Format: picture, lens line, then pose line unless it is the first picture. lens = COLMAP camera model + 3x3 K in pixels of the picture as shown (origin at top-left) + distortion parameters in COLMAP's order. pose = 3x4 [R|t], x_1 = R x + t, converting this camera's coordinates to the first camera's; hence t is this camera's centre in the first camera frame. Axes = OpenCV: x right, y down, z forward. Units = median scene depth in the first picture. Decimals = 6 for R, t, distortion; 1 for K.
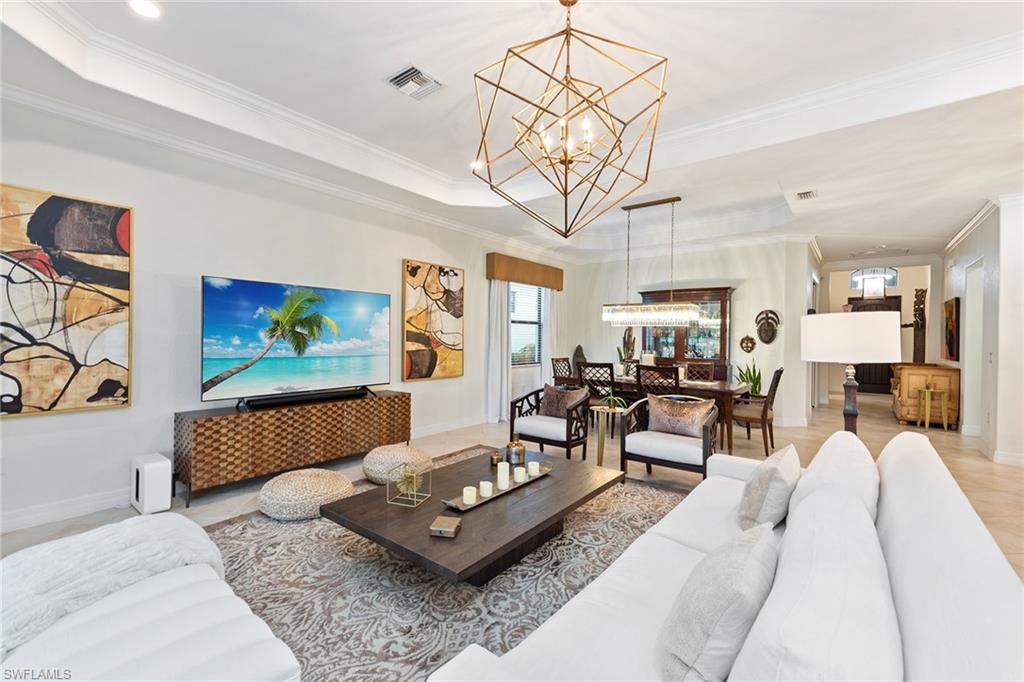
lens RADIAL K [[428.6, 0, 508.7], [0, 428.6, 339.3], [0, 0, 1]] dist [-0.000456, -0.000363]
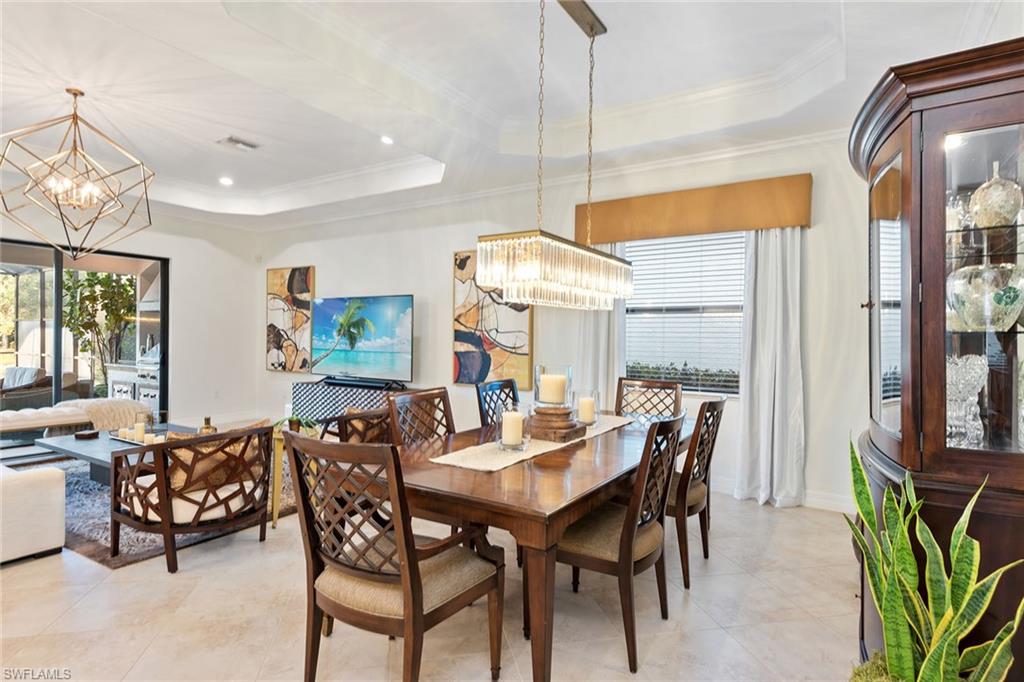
lens RADIAL K [[534.6, 0, 512.0], [0, 534.6, 341.0], [0, 0, 1]] dist [0.000501, -0.000246]
pose [[0.108365, -0.001550, -0.994110, 0.875066], [-0.014868, 0.999884, -0.003179, 0.005619], [0.994000, 0.015125, 0.108329, 0.952831]]
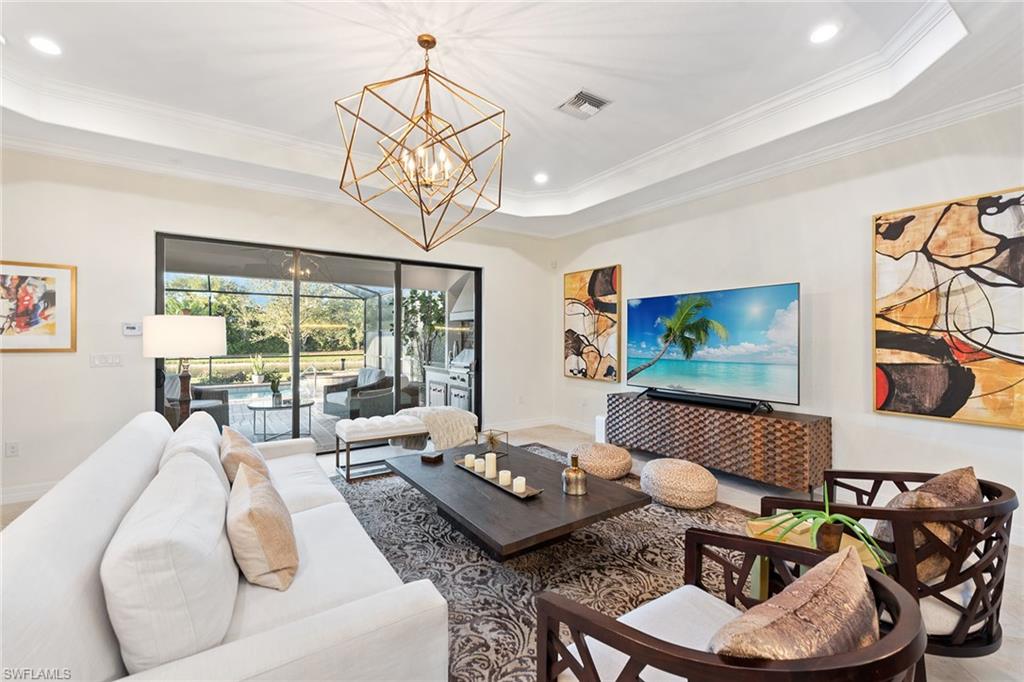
lens RADIAL K [[418.1, 0, 513.3], [0, 418.1, 339.2], [0, 0, 1]] dist [0.004942, -0.000415]
pose [[-0.291281, -0.009430, -0.956591, 0.471678], [-0.006339, 0.999948, -0.007927, 0.000296], [0.956616, 0.003755, -0.291326, 0.643819]]
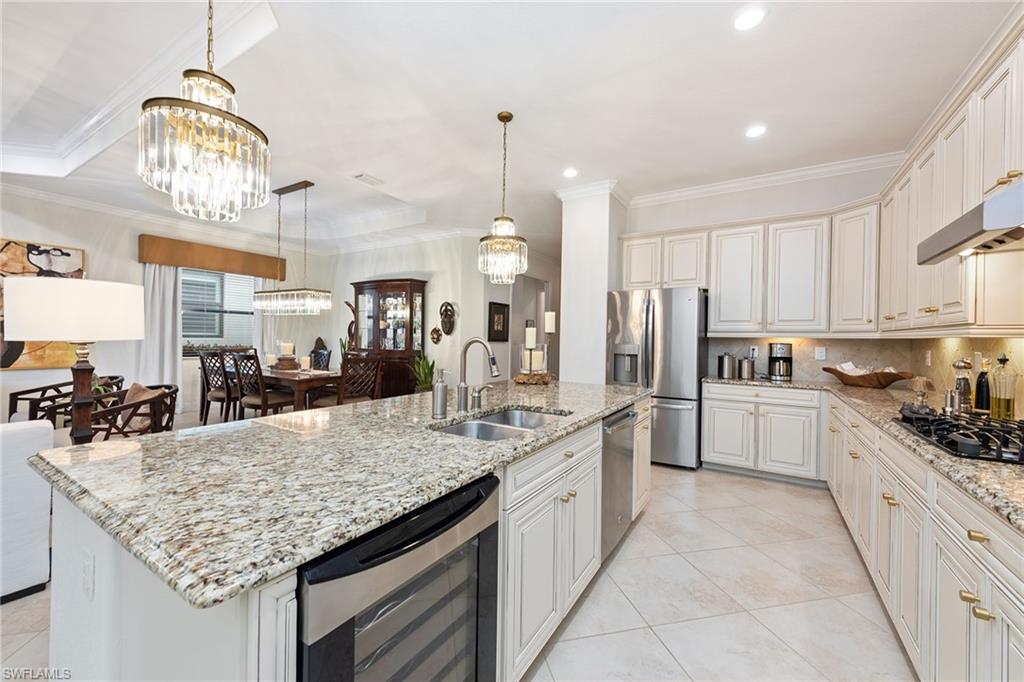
lens RADIAL K [[410.1, 0, 510.7], [0, 410.1, 337.0], [0, 0, 1]] dist [0.017890, -0.000228]
pose [[0.993300, 0.008203, 0.115271, 0.758488], [-0.007808, 0.999962, -0.003880, 0.020639], [-0.115299, 0.002954, 0.993326, 0.015601]]
